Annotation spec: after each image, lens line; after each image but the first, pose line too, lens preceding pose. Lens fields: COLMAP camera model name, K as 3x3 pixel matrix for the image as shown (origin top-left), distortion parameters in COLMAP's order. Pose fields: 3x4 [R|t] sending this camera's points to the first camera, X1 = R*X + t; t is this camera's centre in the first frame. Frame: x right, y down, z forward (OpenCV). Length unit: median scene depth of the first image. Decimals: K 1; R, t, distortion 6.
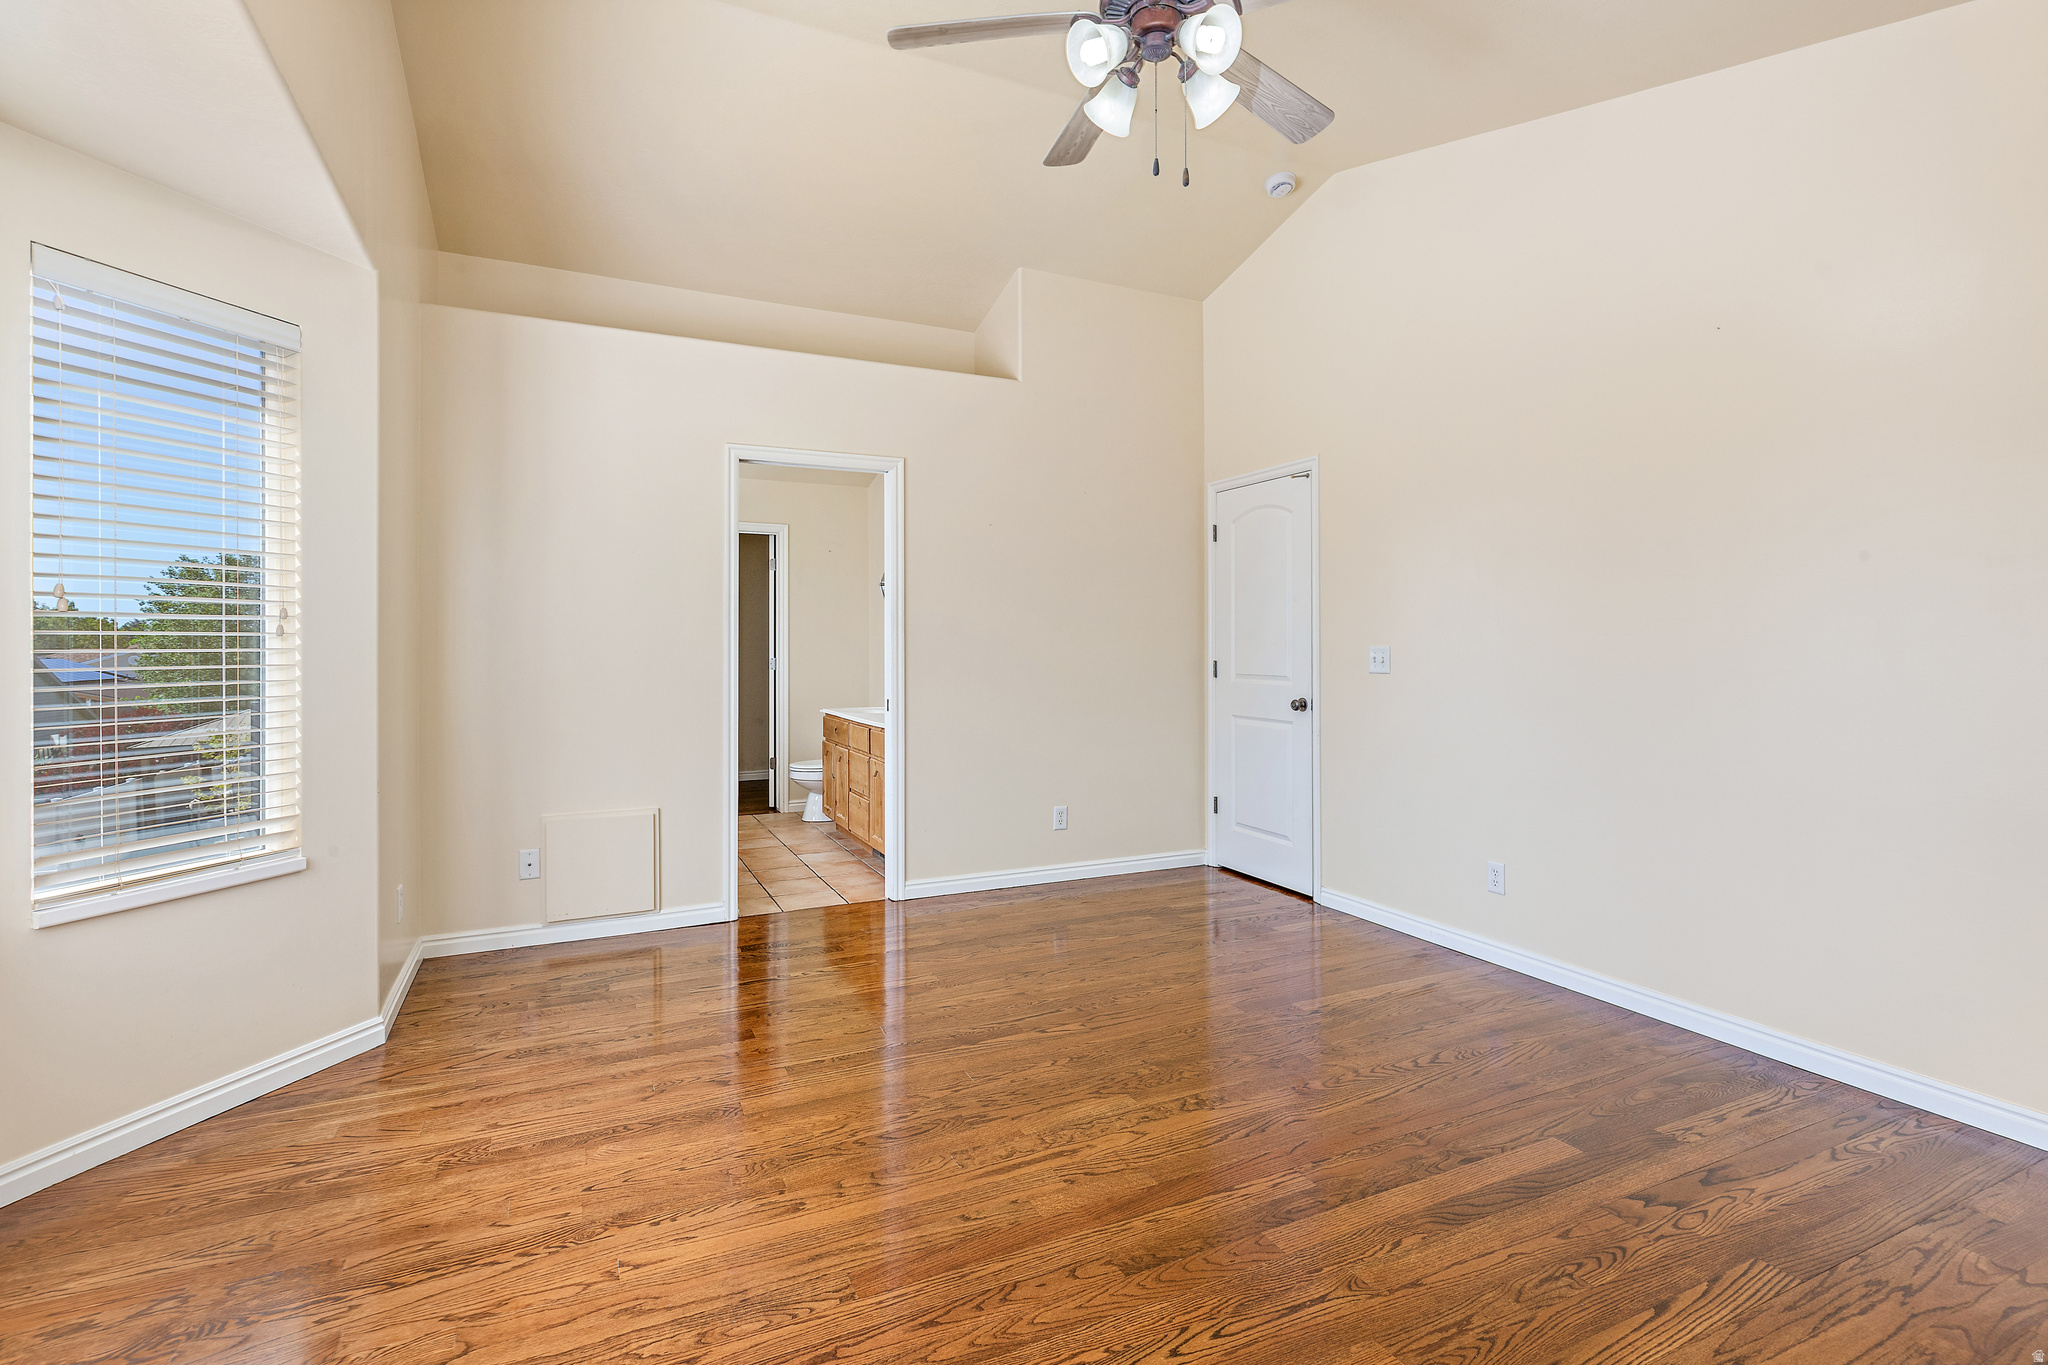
lens RADIAL K [[965.0, 0, 1023.8], [0, 965.0, 668.9], [0, 0, 1]] dist [-0.004110, -0.001845]
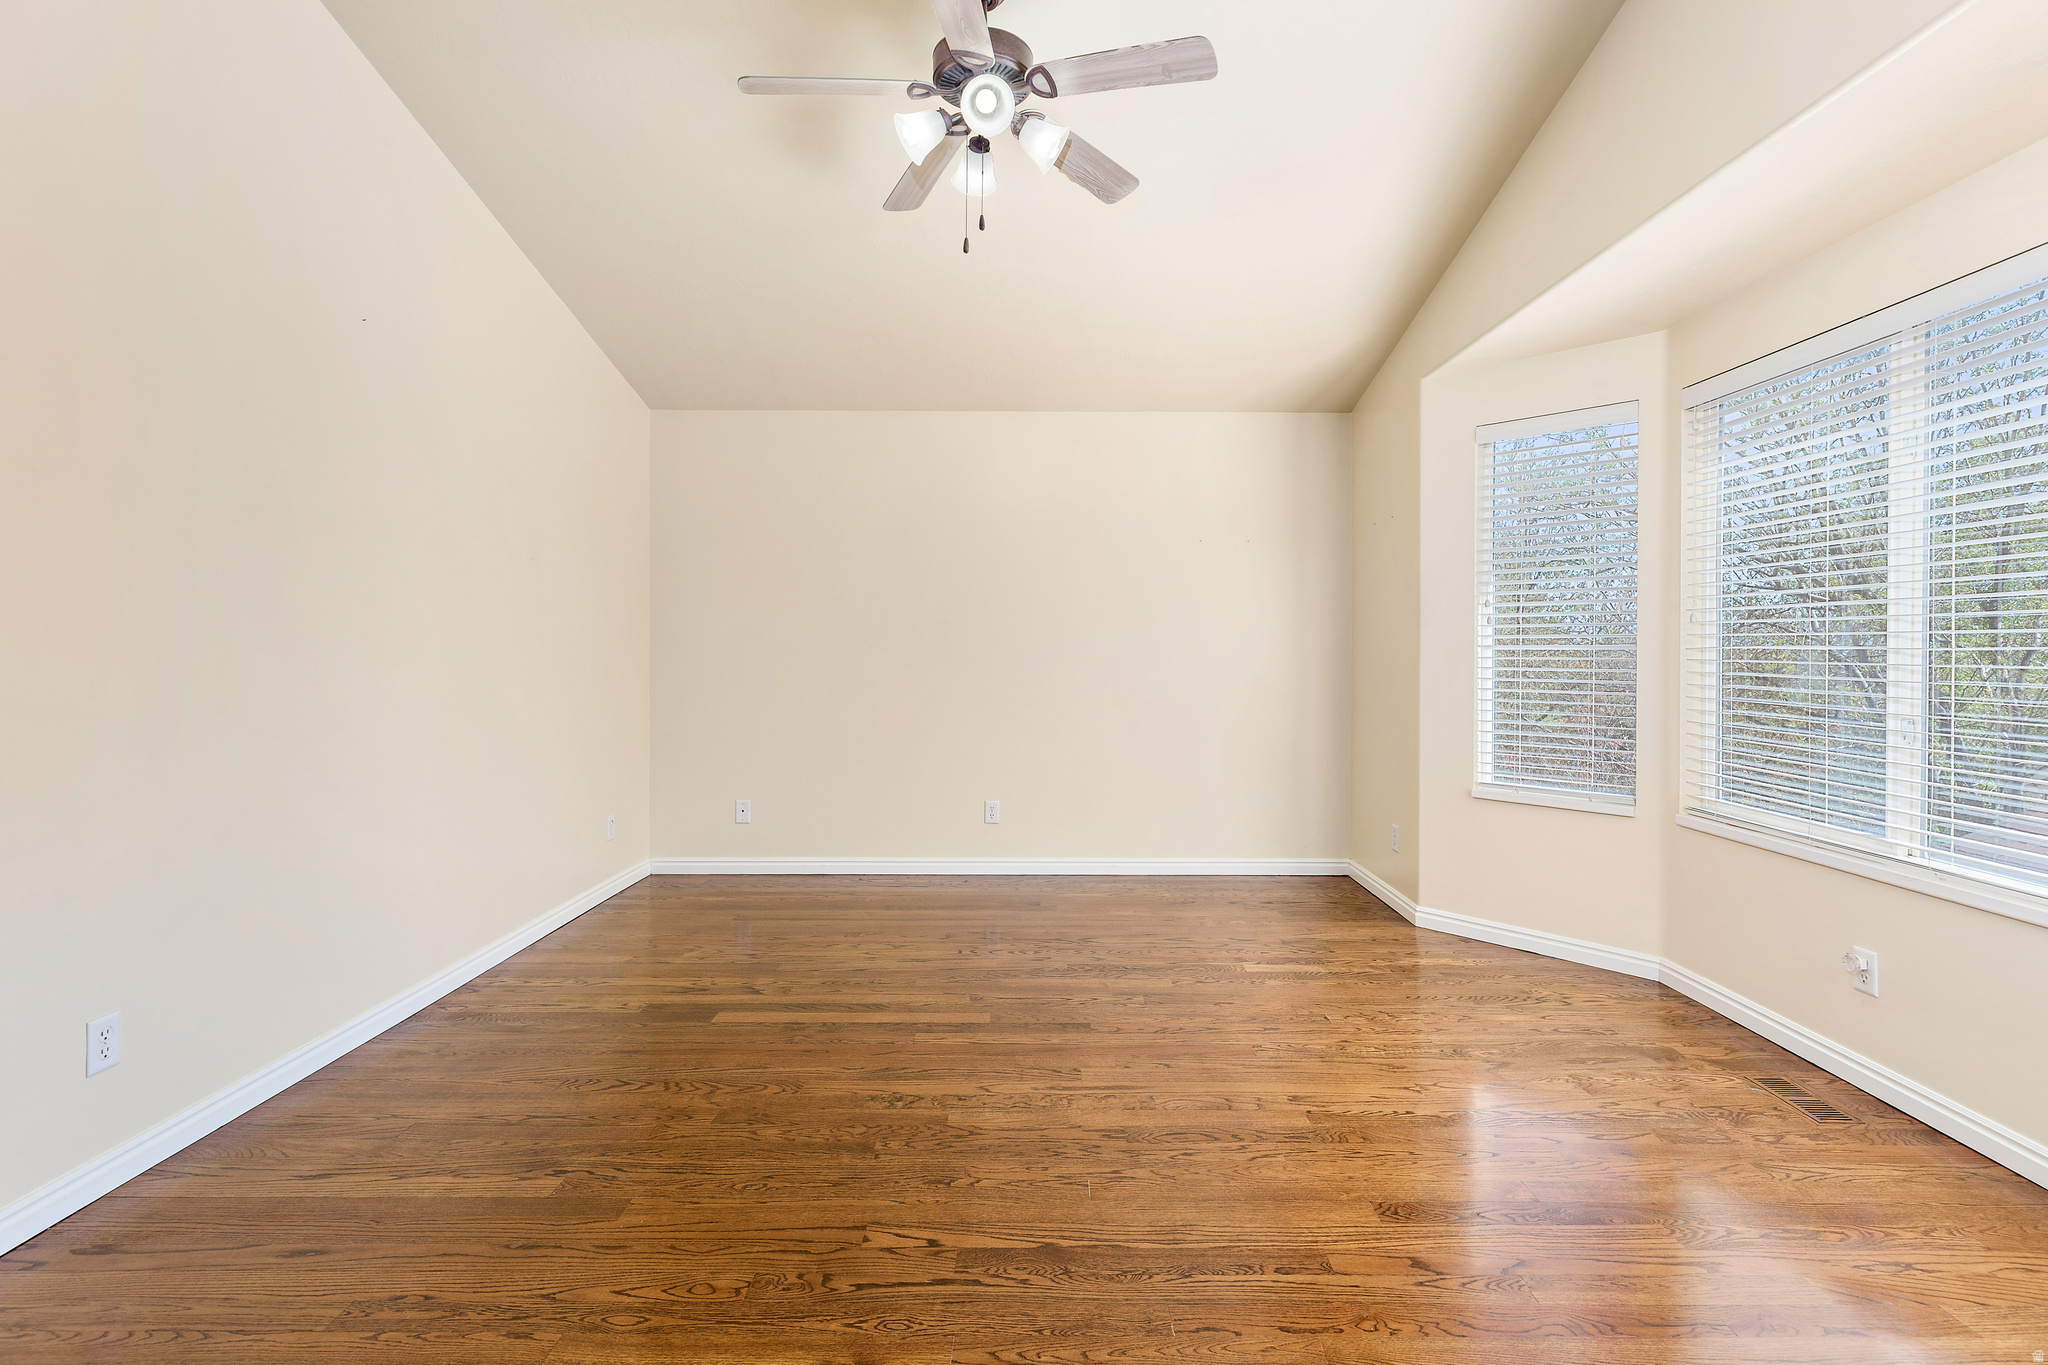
lens RADIAL K [[965.0, 0, 1024.1], [0, 965.0, 672.2], [0, 0, 1]] dist [-0.004110, -0.001845]
pose [[-0.902053, -0.009538, 0.431520, -0.396893], [0.008699, 0.999151, 0.040268, -0.039163], [-0.431537, 0.040078, -0.901204, 1.973519]]
